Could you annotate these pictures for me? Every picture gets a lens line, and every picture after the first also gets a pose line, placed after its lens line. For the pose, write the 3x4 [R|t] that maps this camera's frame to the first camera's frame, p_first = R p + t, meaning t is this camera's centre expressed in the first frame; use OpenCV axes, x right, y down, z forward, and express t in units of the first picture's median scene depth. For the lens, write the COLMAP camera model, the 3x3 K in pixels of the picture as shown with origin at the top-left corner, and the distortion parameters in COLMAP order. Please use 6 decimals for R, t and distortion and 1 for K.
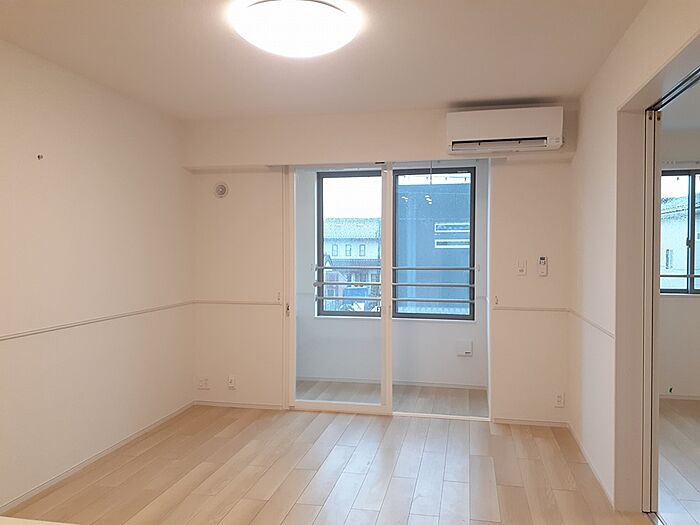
lens RADIAL K [[558.9, 0, 350.0], [0, 558.9, 262.5], [0, 0, 1]] dist [0.085300, 0.003647]
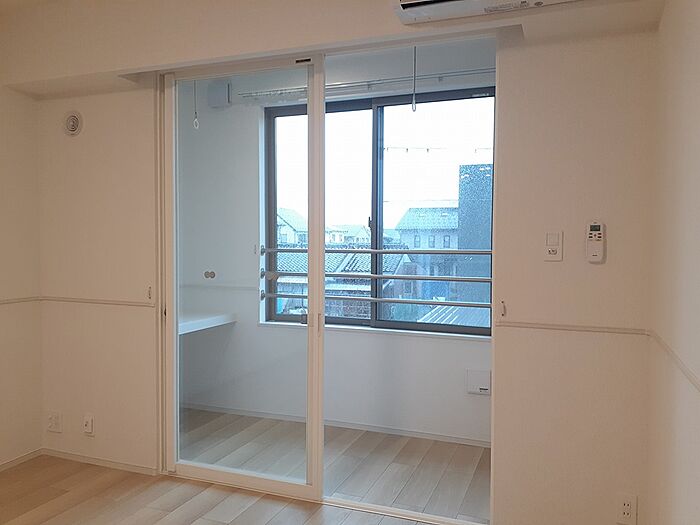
lens RADIAL K [[558.9, 0, 350.0], [0, 558.9, 262.5], [0, 0, 1]] dist [0.085300, 0.003647]
pose [[0.984147, 0.011028, -0.177014, 0.195575], [-0.008827, 0.999874, 0.013218, 0.017072], [0.177137, -0.011446, 0.984120, 0.418455]]
